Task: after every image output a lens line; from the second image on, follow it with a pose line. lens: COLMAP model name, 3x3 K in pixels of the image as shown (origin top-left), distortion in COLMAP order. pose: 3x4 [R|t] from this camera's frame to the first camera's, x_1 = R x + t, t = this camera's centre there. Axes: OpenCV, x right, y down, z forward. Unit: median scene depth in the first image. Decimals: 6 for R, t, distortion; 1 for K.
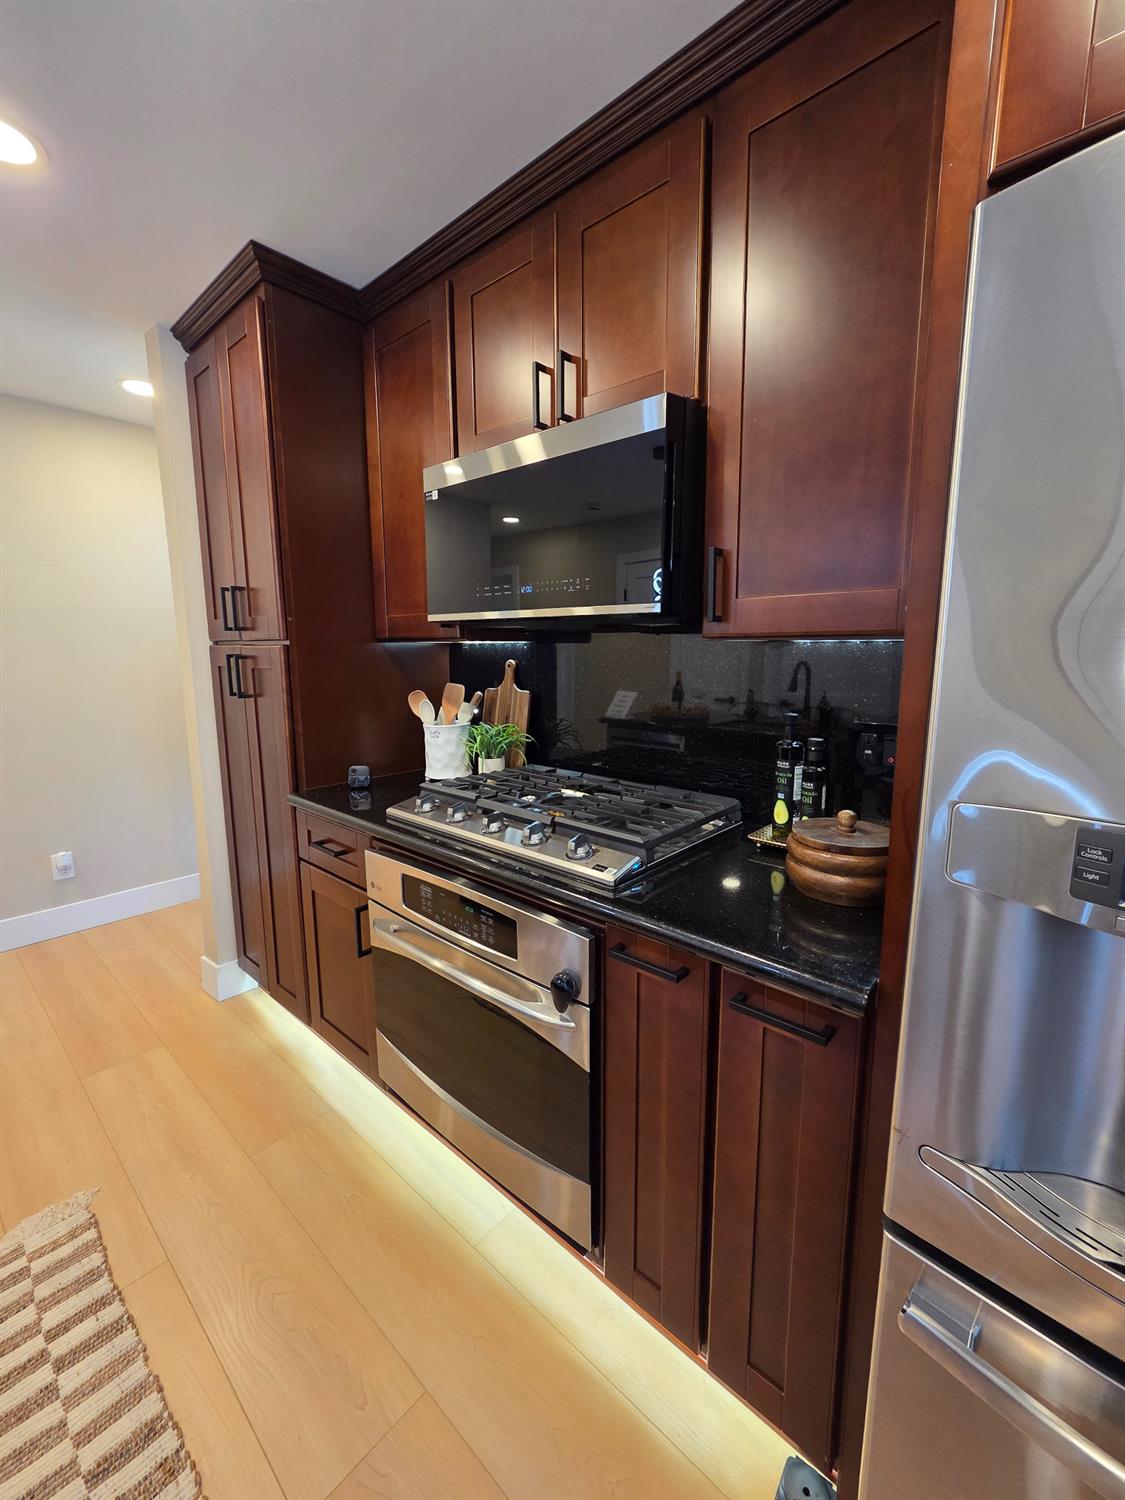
lens RADIAL K [[620.1, 0, 567.8], [0, 620.1, 748.6], [0, 0, 1]] dist [-0.001154, 0.001262]
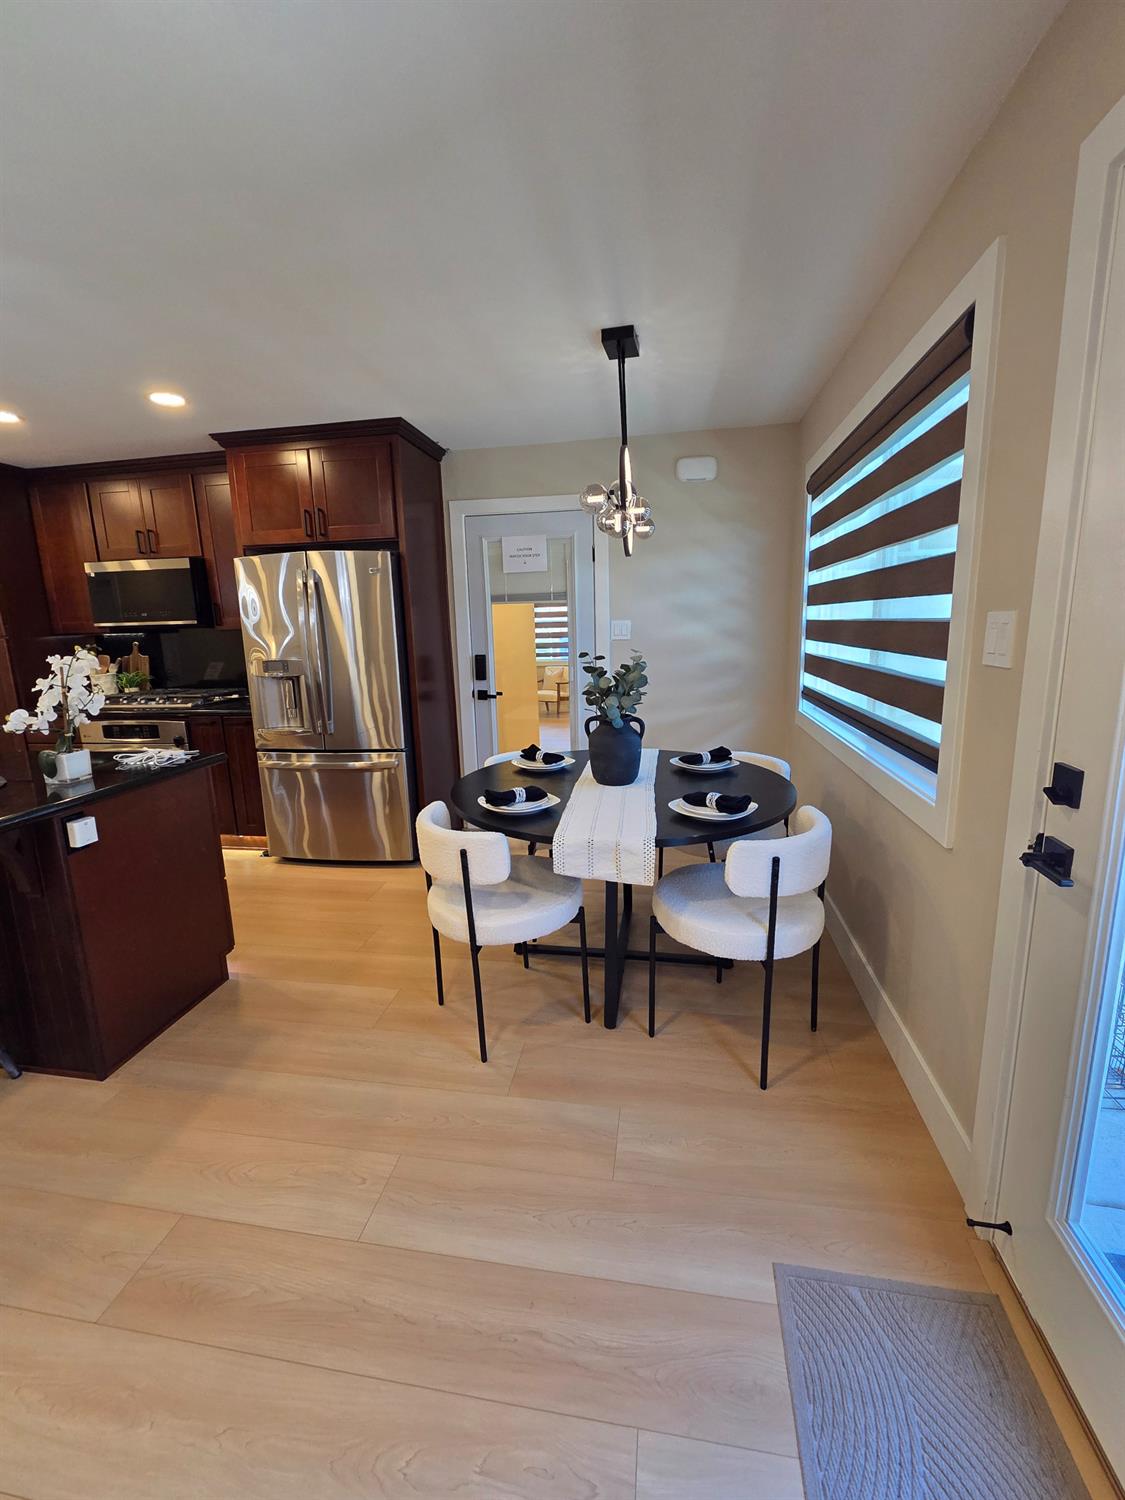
lens RADIAL K [[620.1, 0, 564.7], [0, 620.1, 741.2], [0, 0, 1]] dist [-0.001154, 0.001262]
pose [[0.850284, -0.122814, 0.511795, 0.029839], [0.113581, 0.992299, 0.049420, 0.266956], [-0.513923, 0.016109, 0.857685, -1.634774]]
